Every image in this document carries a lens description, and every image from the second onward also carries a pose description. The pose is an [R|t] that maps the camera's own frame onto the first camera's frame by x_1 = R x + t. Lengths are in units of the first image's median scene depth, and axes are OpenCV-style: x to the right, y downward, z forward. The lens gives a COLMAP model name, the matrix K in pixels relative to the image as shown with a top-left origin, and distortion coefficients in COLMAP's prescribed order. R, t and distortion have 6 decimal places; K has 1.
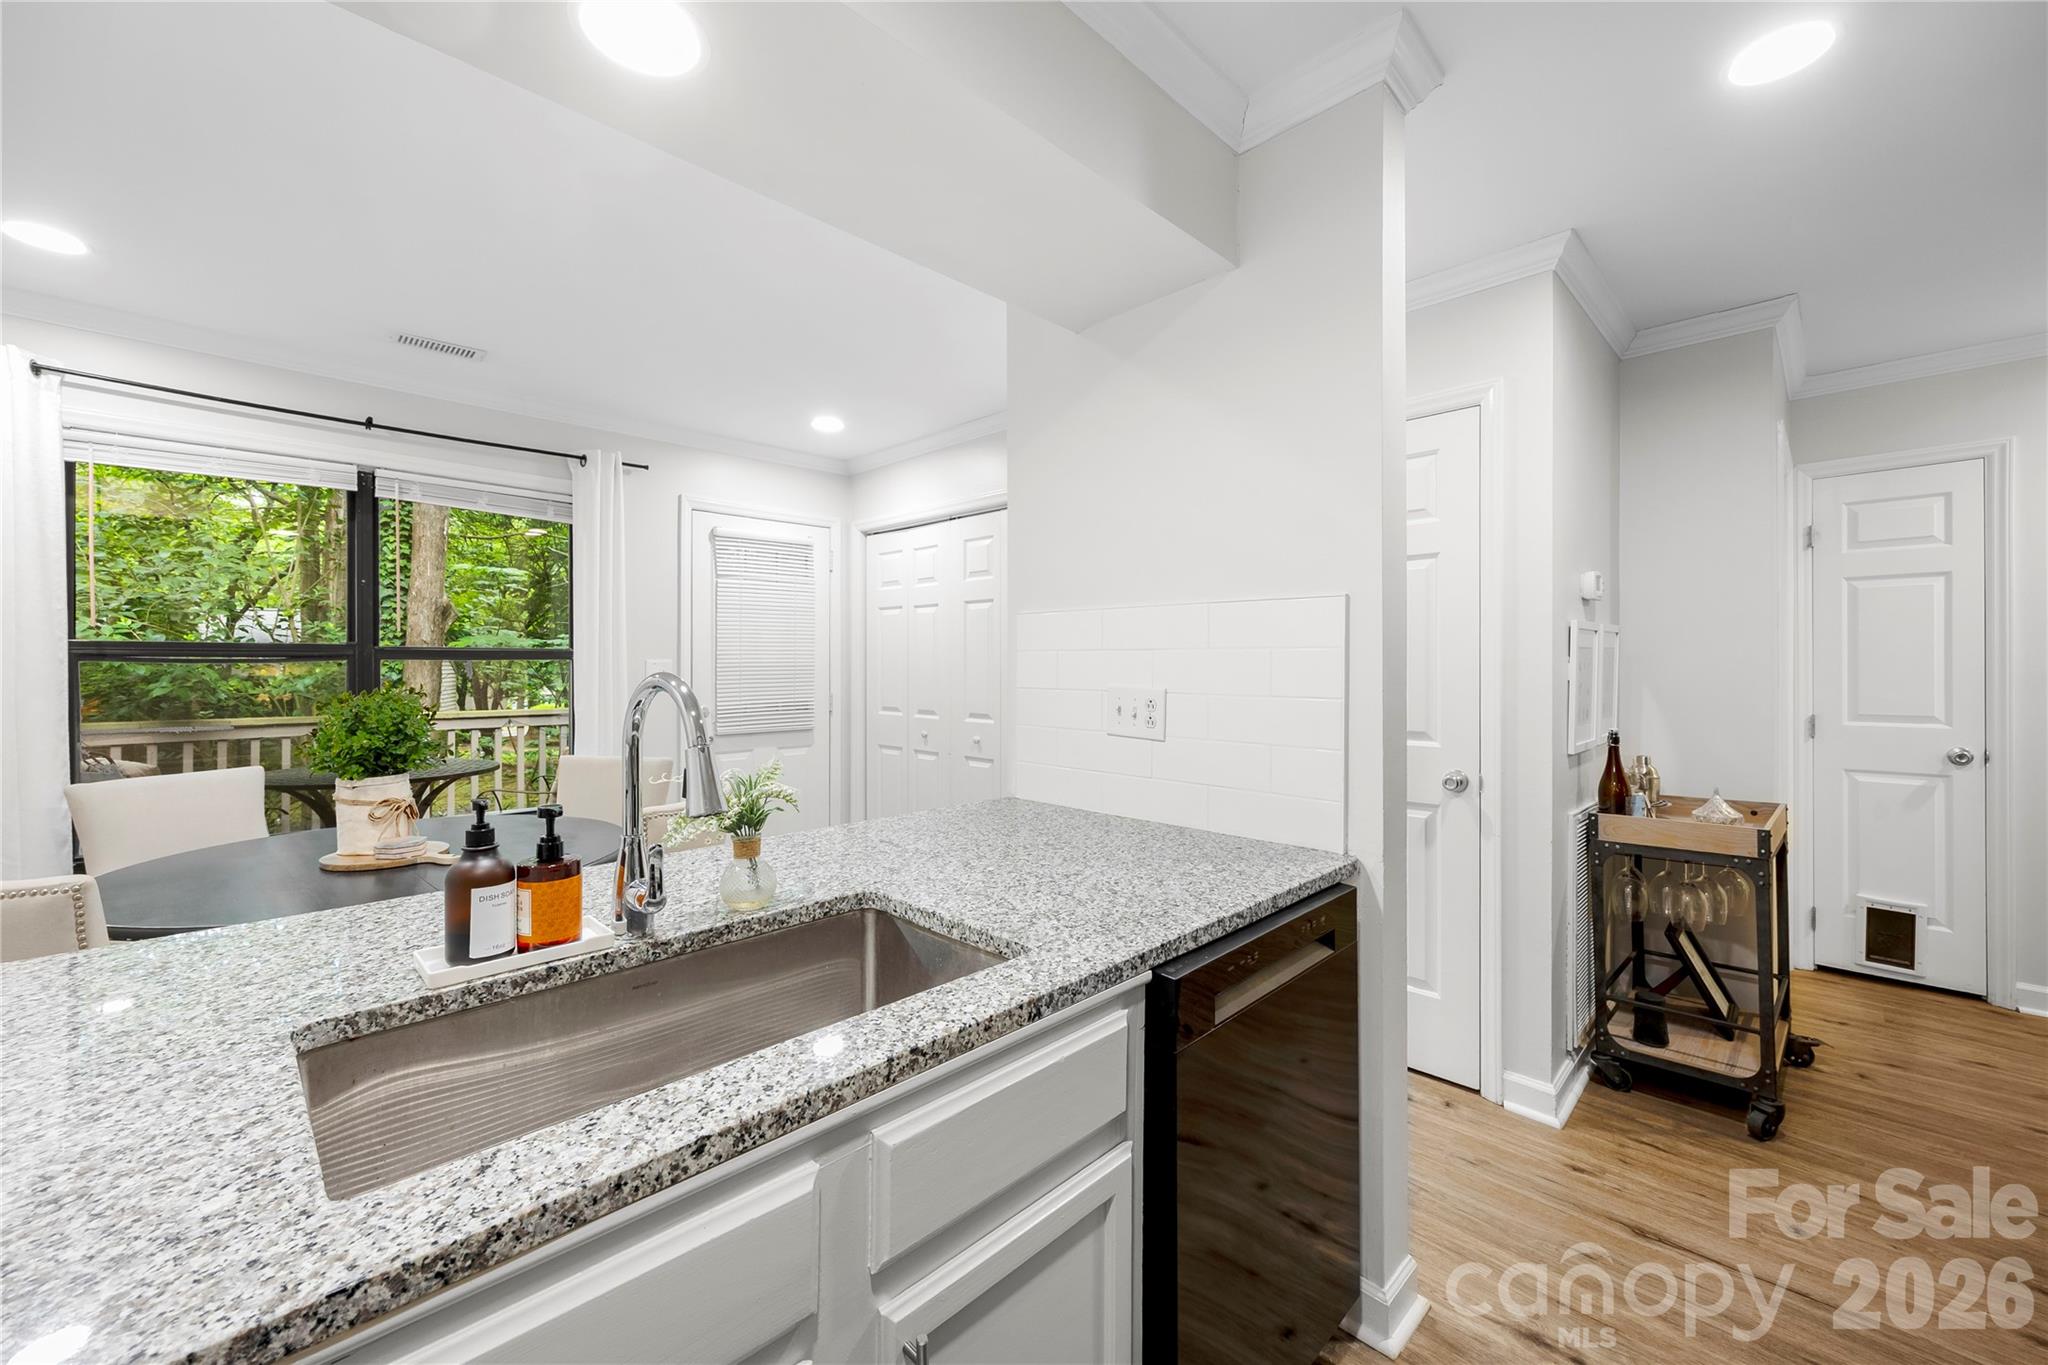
lens RADIAL K [[795.6, 0, 1016.6], [0, 795.6, 673.5], [0, 0, 1]] dist [-0.001258, -0.000148]
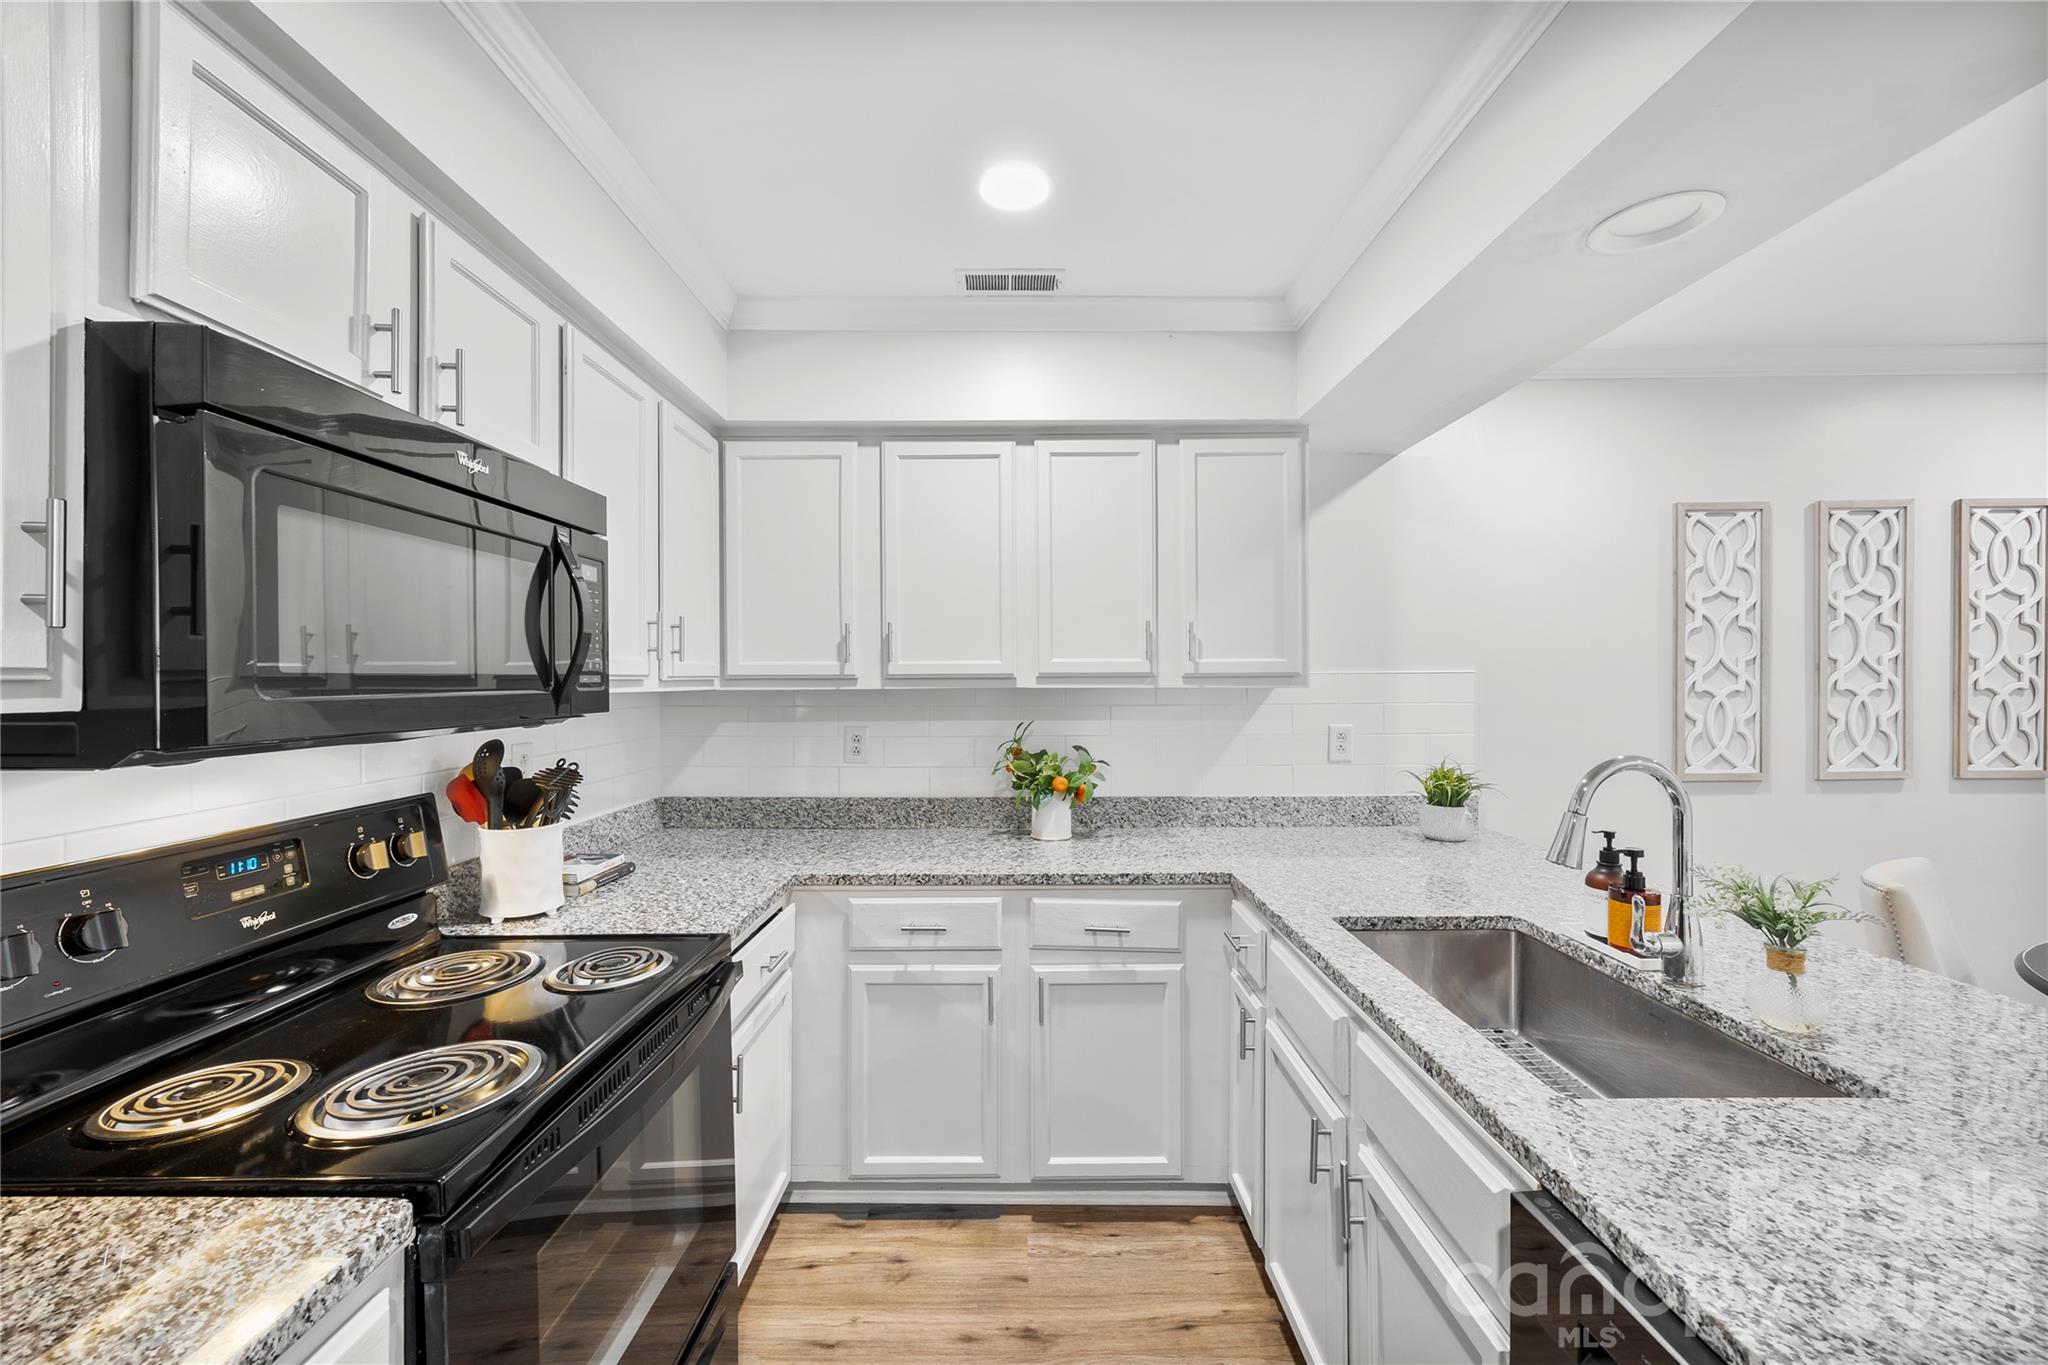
lens RADIAL K [[795.6, 0, 1020.7], [0, 795.6, 670.0], [0, 0, 1]] dist [-0.001258, -0.000148]
pose [[-0.705186, -0.006270, -0.708994, 1.102123], [-0.004826, 0.999980, -0.004044, -0.125059], [0.709006, 0.000570, -0.705203, 1.215151]]
